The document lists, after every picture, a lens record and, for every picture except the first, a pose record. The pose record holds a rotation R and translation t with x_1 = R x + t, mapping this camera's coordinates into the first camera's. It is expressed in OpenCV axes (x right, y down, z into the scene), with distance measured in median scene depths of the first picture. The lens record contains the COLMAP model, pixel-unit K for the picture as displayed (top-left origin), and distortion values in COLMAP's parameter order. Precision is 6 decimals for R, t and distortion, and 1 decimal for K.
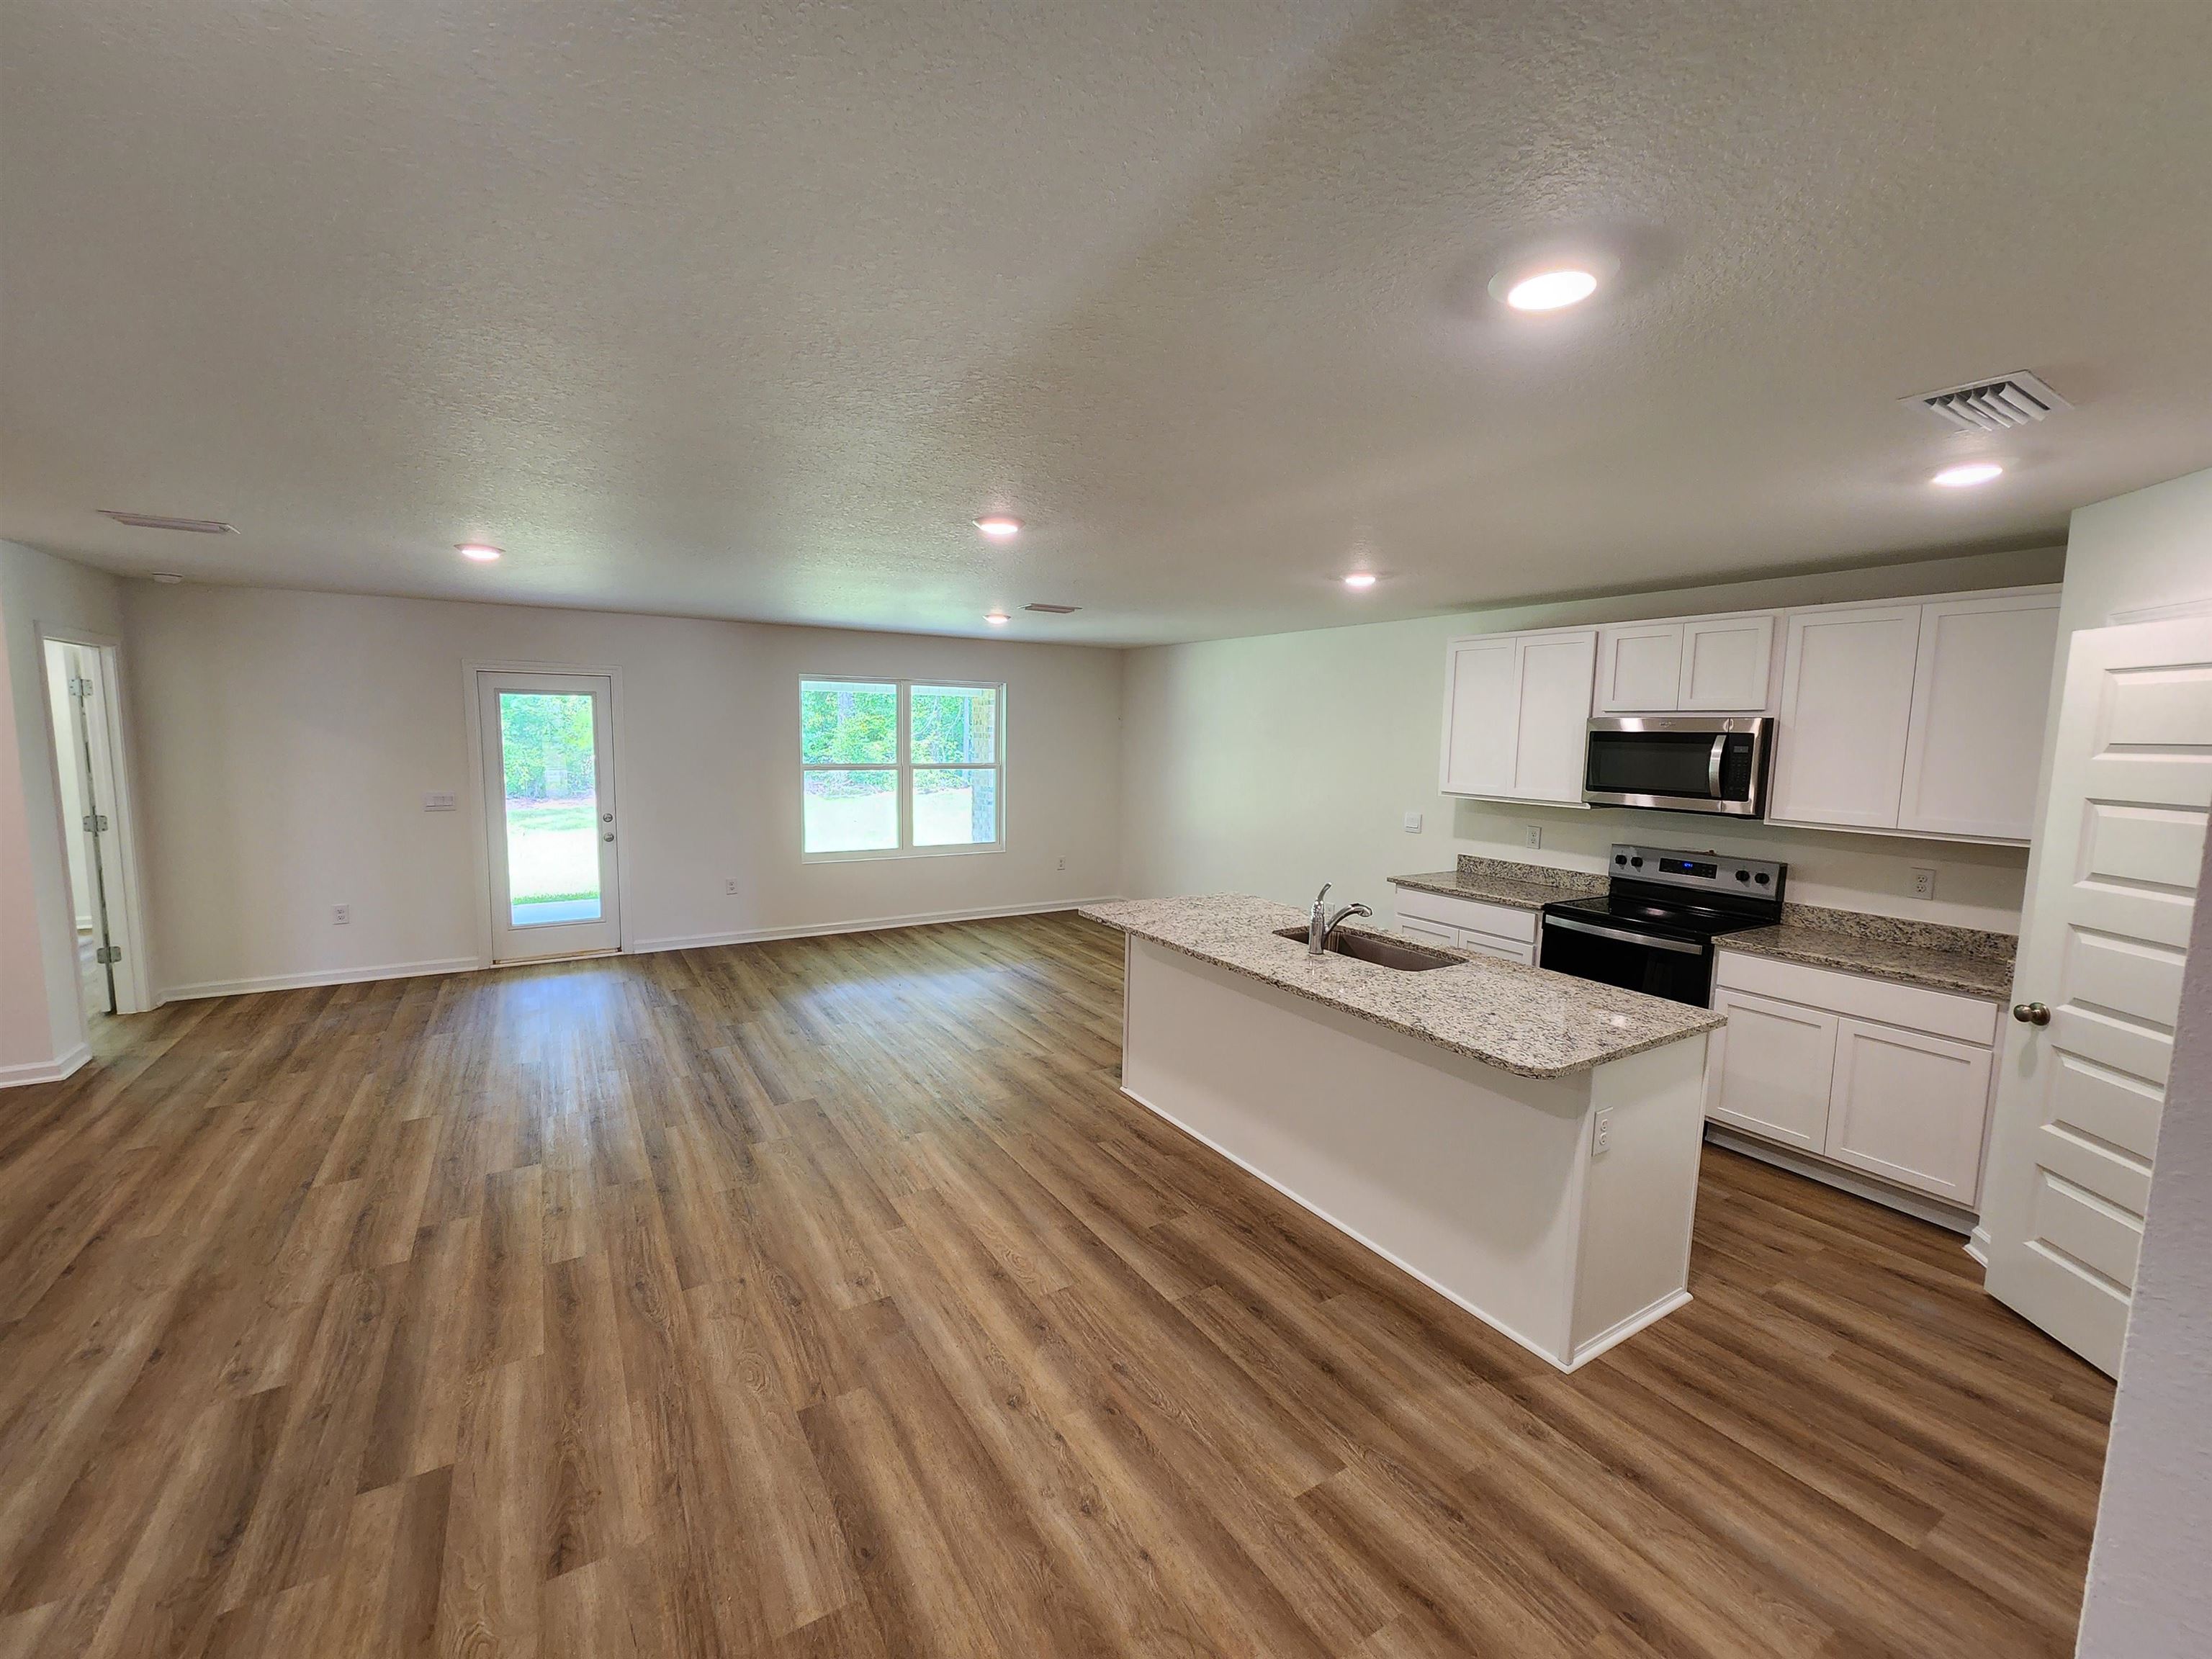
lens RADIAL K [[893.9, 0, 1098.6], [0, 893.9, 822.9], [0, 0, 1]] dist [-0.000744, 0.000263]
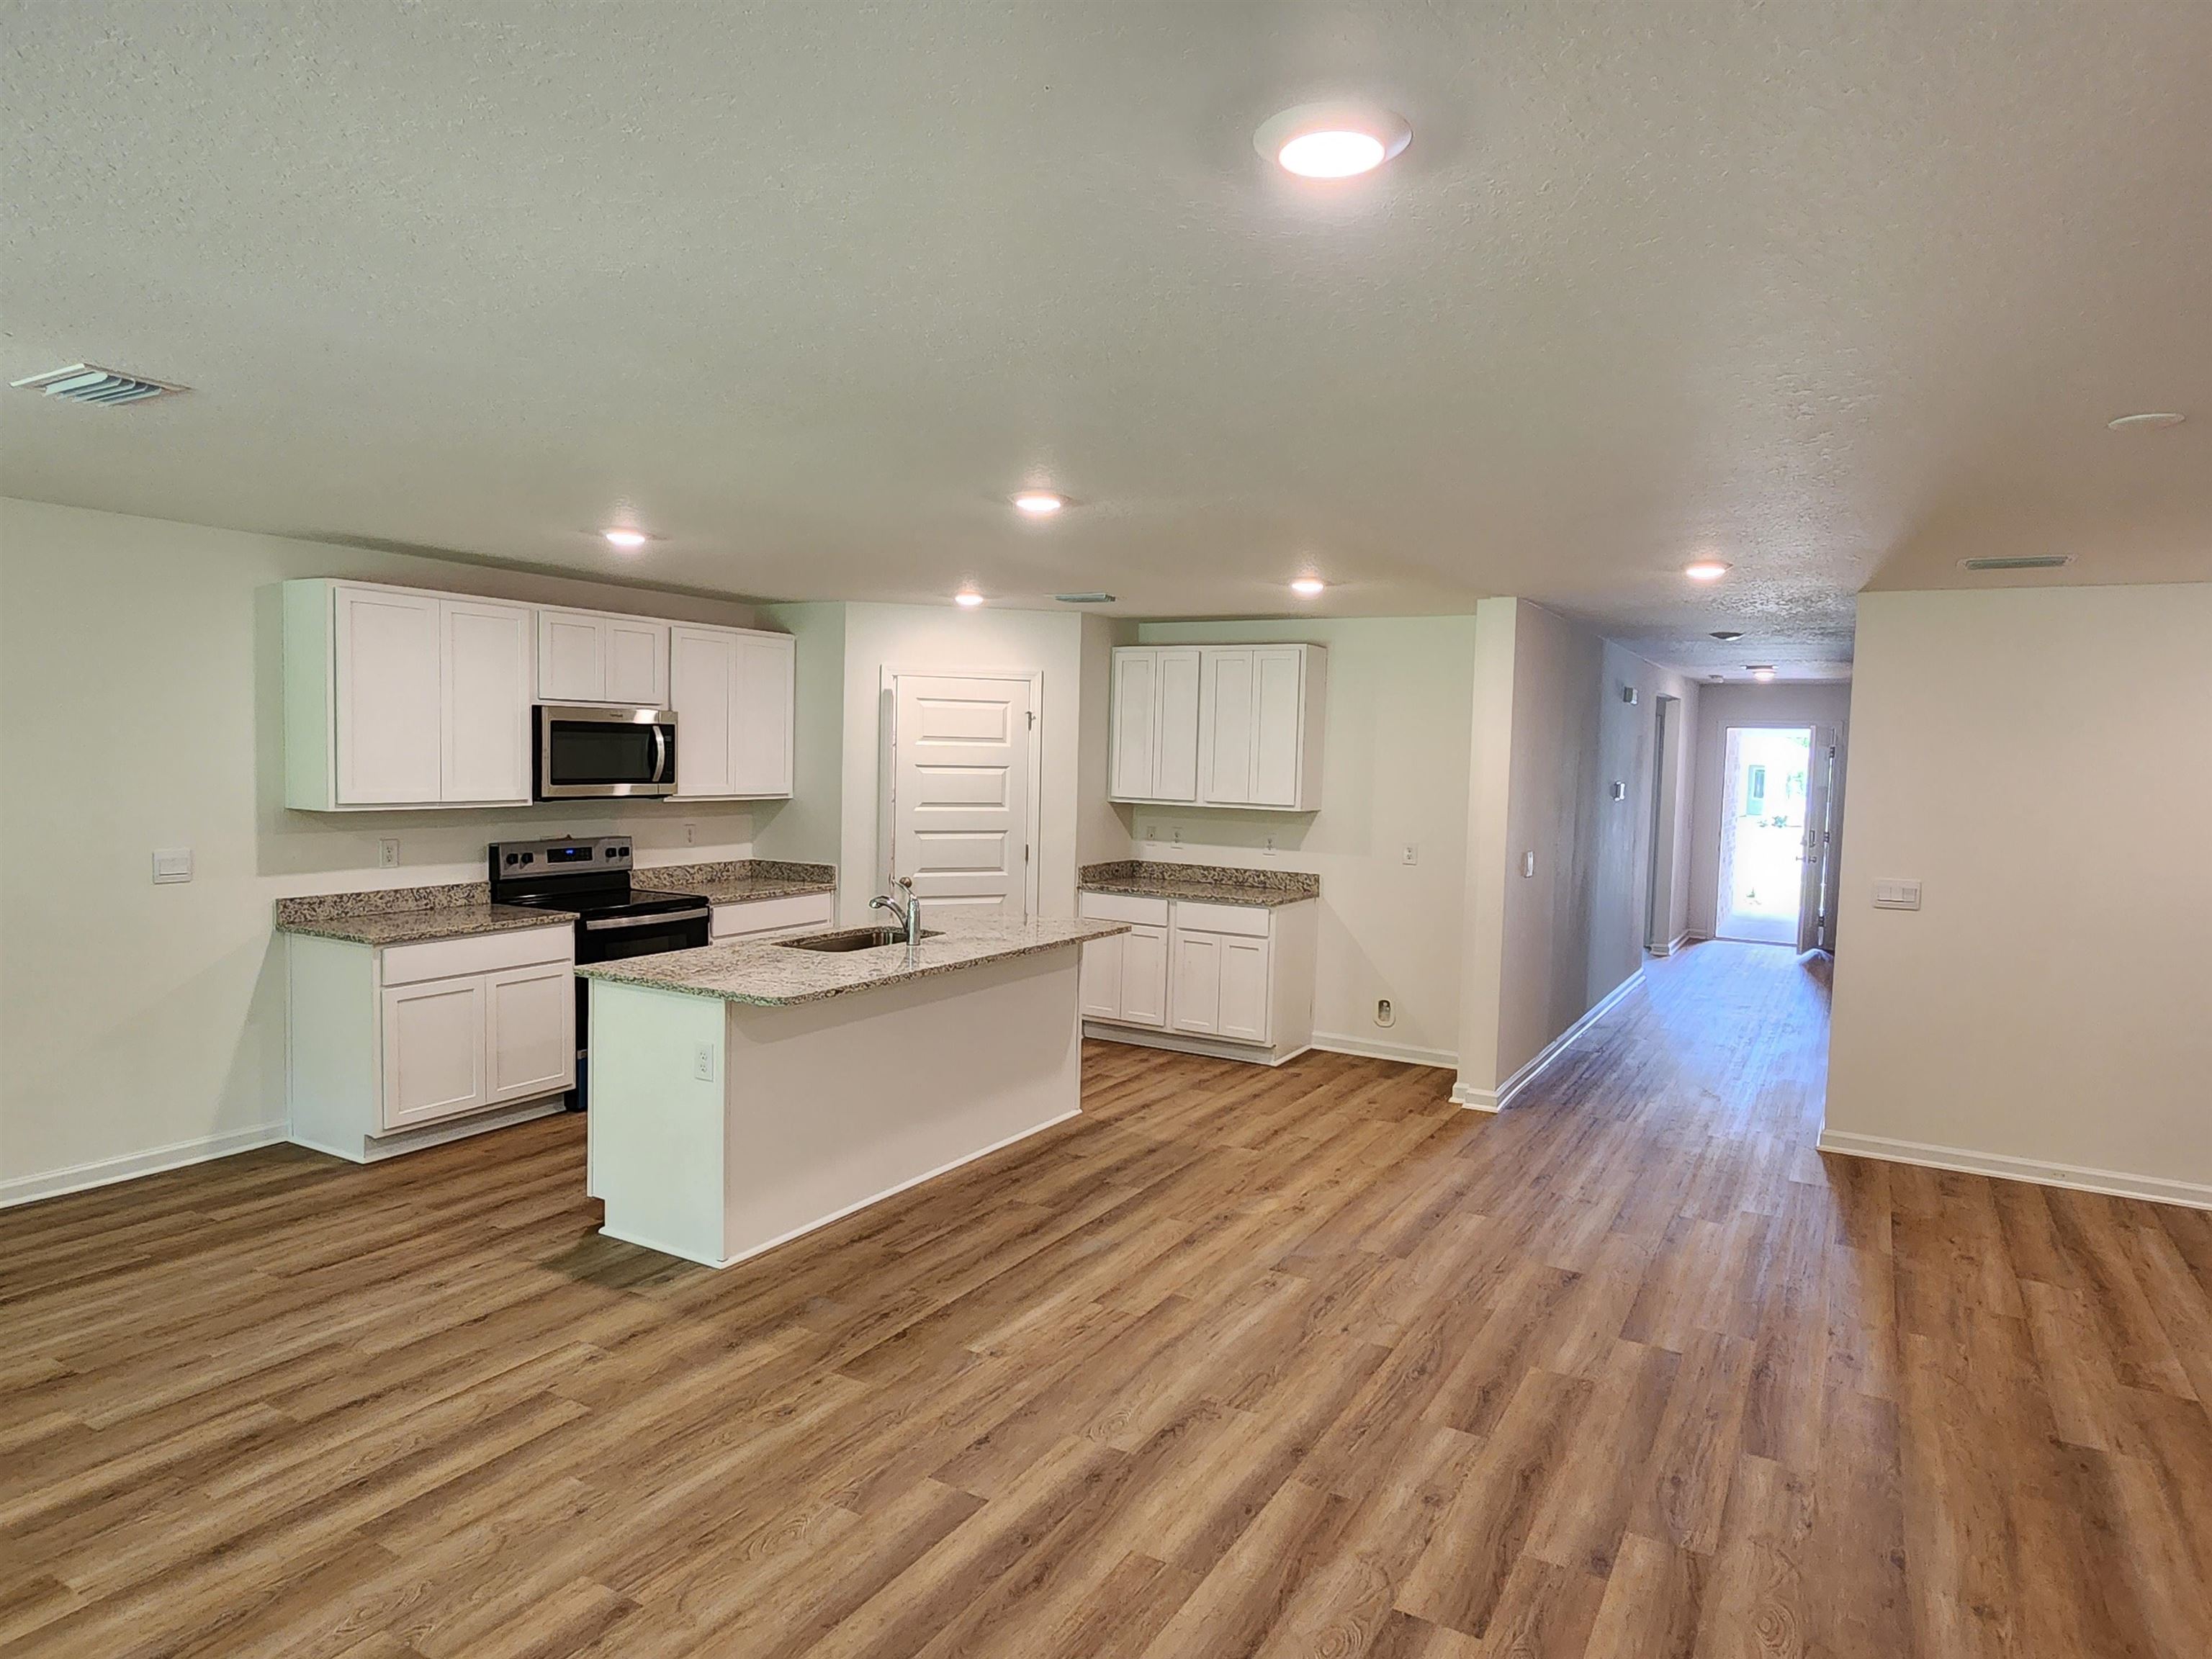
lens RADIAL K [[1306.9, 0, 1099.7], [0, 1306.9, 832.0], [0, 0, 1]] dist [-0.009270, -0.000242]
pose [[-0.459457, -0.089380, 0.883692, -1.435992], [0.057896, 0.989794, 0.130213, -0.207086], [-0.886311, 0.110990, -0.449593, 1.765619]]
